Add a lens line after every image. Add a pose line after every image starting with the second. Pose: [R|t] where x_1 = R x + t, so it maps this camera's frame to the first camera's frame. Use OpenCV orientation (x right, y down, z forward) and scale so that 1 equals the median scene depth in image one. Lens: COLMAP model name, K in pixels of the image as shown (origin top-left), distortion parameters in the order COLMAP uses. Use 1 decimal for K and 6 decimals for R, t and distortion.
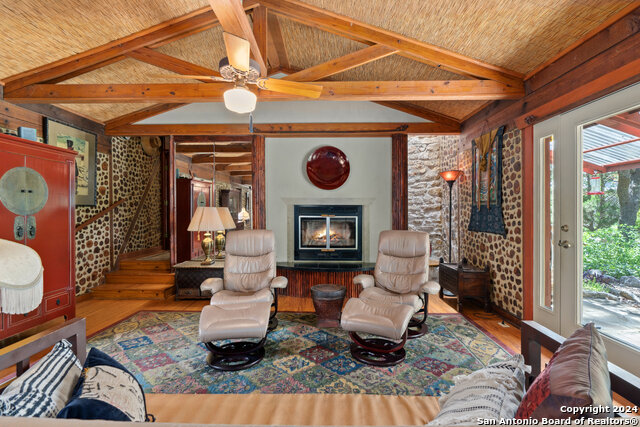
lens RADIAL K [[298.2, 0, 326.6], [0, 298.2, 213.1], [0, 0, 1]] dist [-0.009440, 0.003140]
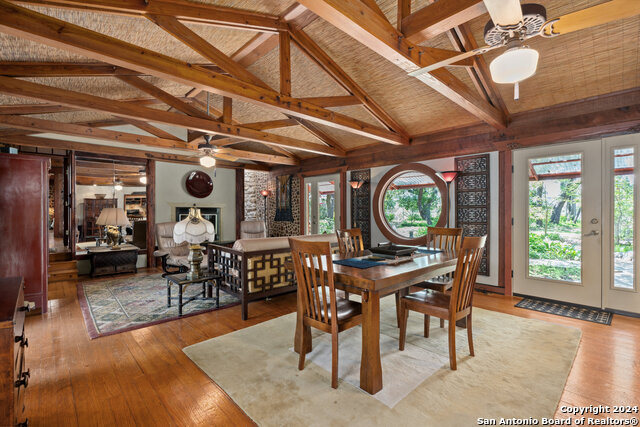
lens RADIAL K [[298.2, 0, 316.8], [0, 298.2, 214.1], [0, 0, 1]] dist [-0.009440, 0.003140]
pose [[0.731311, -0.004562, 0.682029, -0.685360], [0.005109, 0.999986, 0.001211, 0.011705], [-0.682025, 0.002599, 0.731324, -0.673633]]
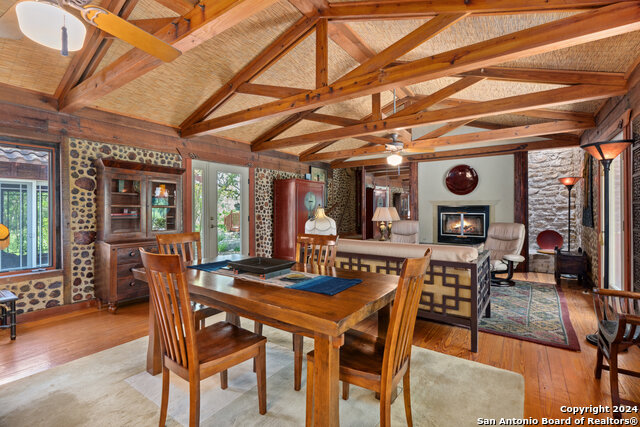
lens RADIAL K [[298.2, 0, 309.6], [0, 298.2, 206.3], [0, 0, 1]] dist [-0.009440, 0.003140]
pose [[0.803040, -0.005813, -0.595896, 0.292472], [-0.005055, 0.999850, -0.016566, 0.005047], [0.595903, 0.016315, 0.802890, -0.643373]]
